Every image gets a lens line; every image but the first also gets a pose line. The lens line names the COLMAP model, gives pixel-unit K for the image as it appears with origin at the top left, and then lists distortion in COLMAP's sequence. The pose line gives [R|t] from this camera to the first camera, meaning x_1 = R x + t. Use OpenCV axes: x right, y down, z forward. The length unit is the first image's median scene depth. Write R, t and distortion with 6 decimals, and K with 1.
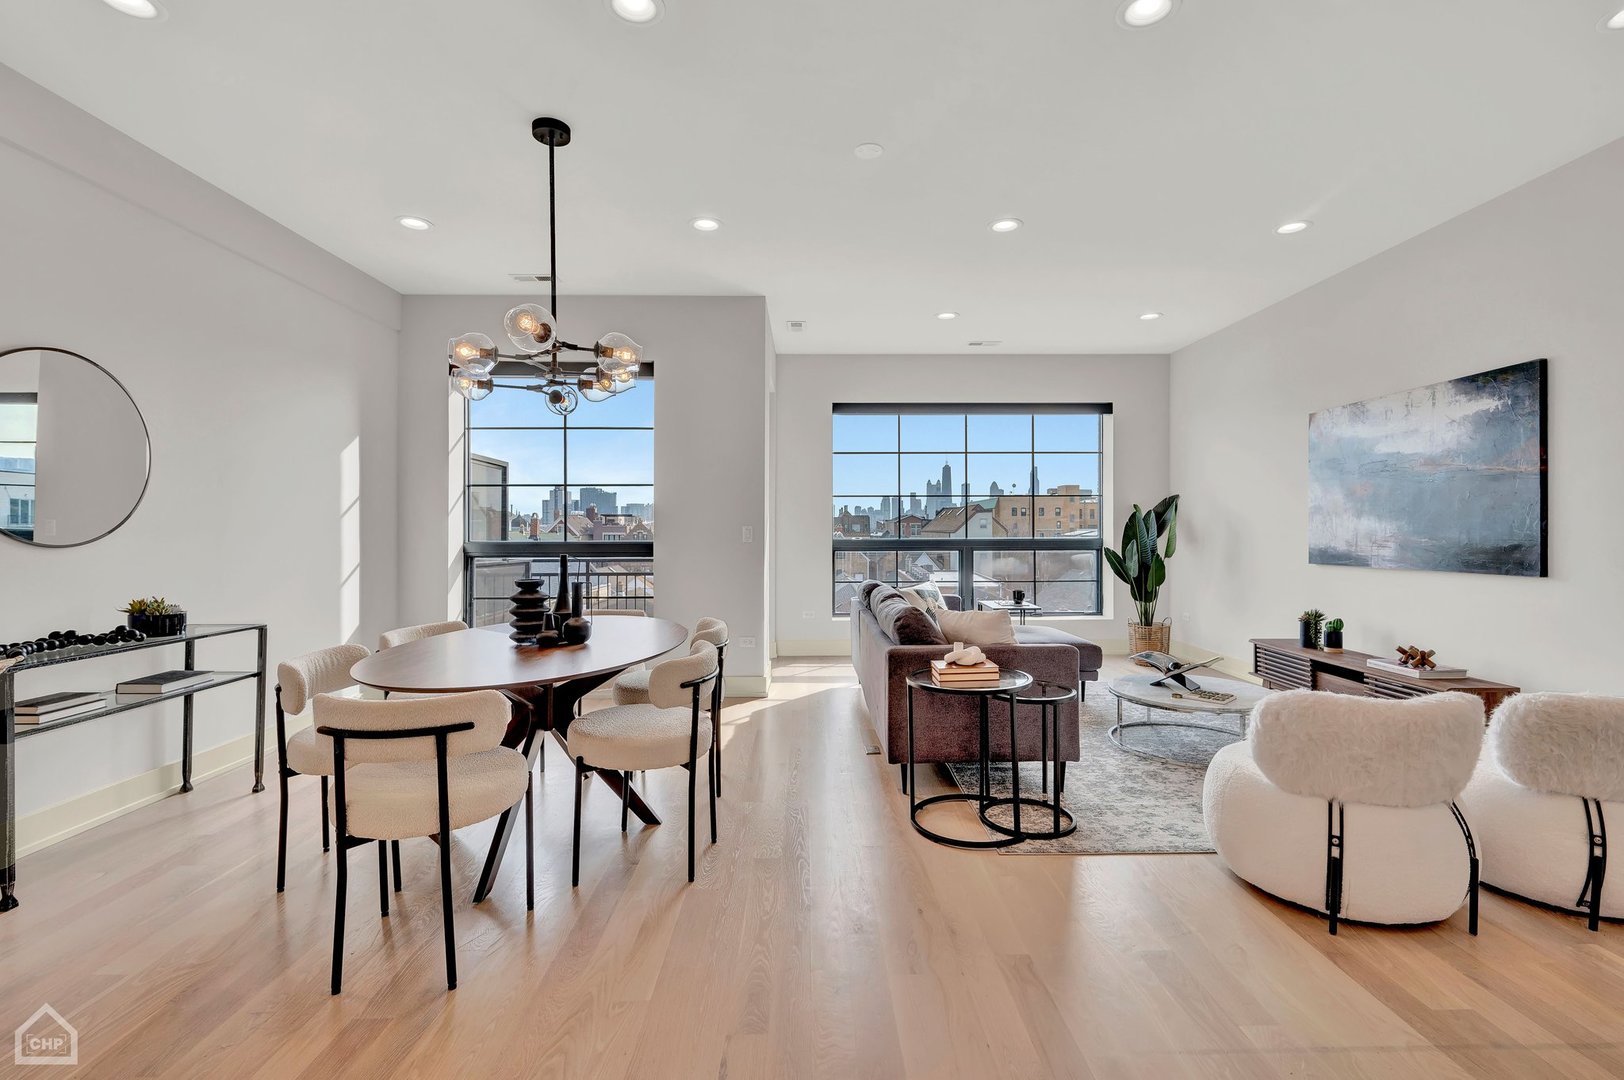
lens RADIAL K [[713.8, 0, 818.0], [0, 713.8, 534.4], [0, 0, 1]] dist [-0.001269, 0.000008]
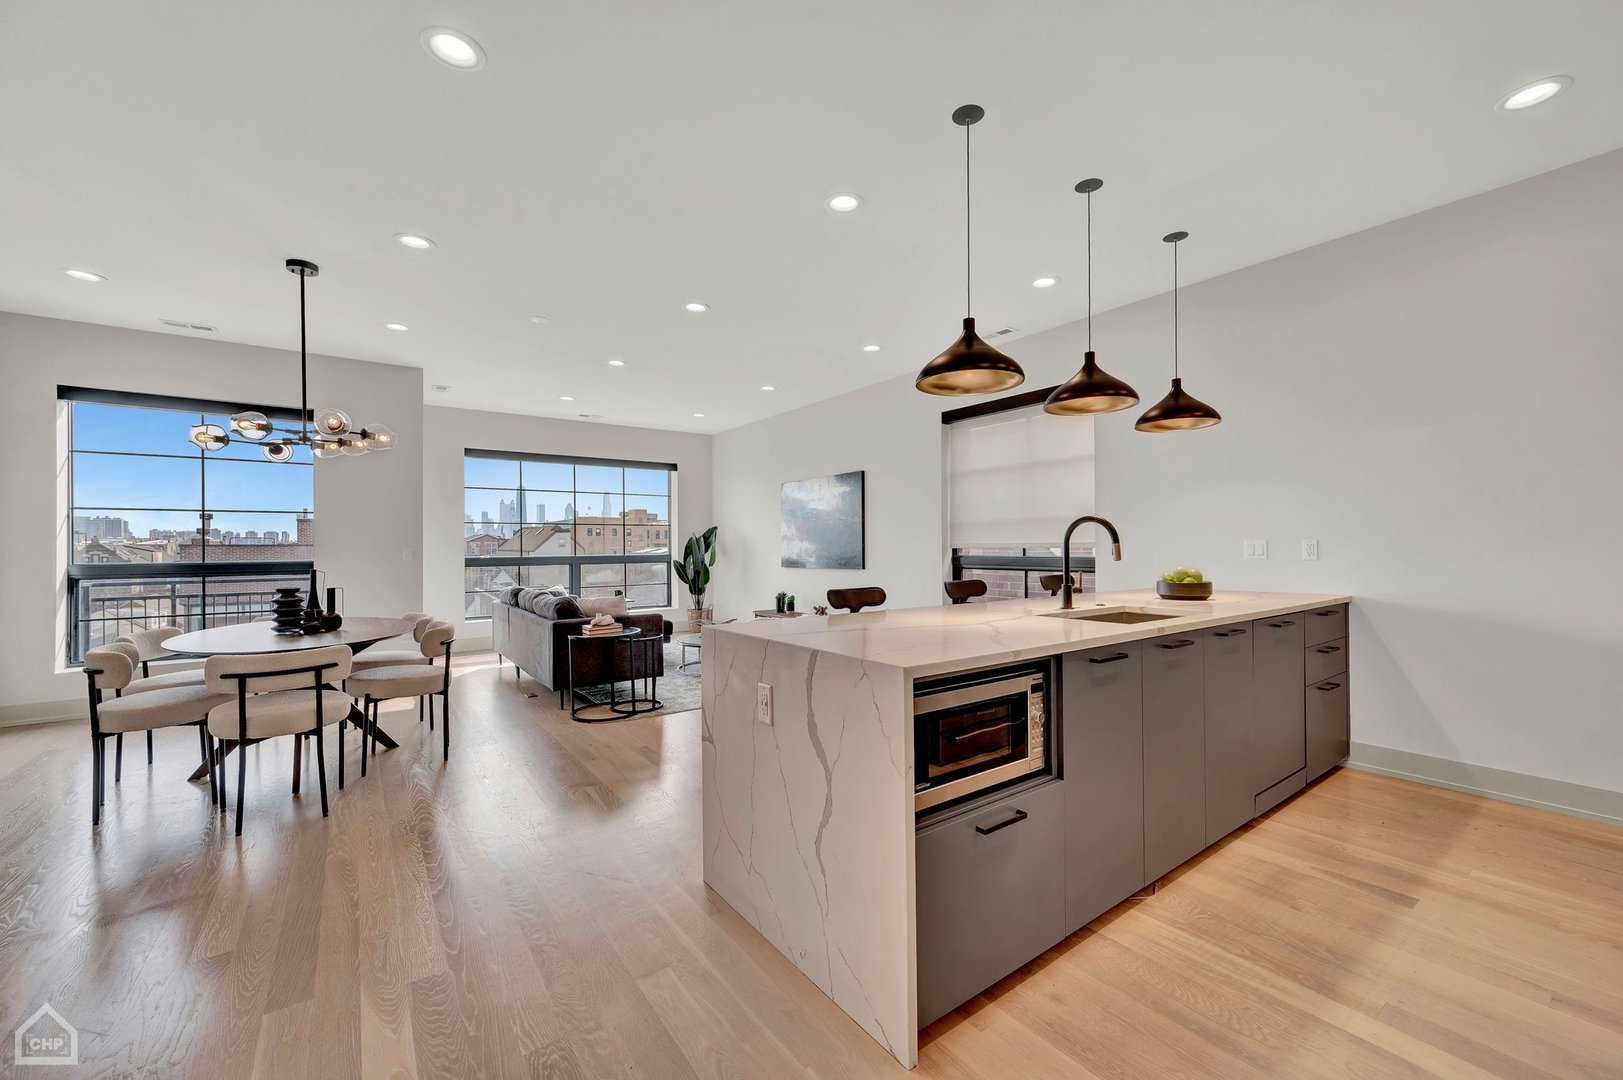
lens RADIAL K [[641.5, 0, 811.5], [0, 641.5, 540.0], [0, 0, 1]] dist [0.000250, 0.000148]
pose [[0.824104, 0.002011, 0.566435, -0.169060], [0.008962, 0.999822, -0.016588, 0.000366], [-0.566367, 0.018747, 0.823940, -0.384316]]
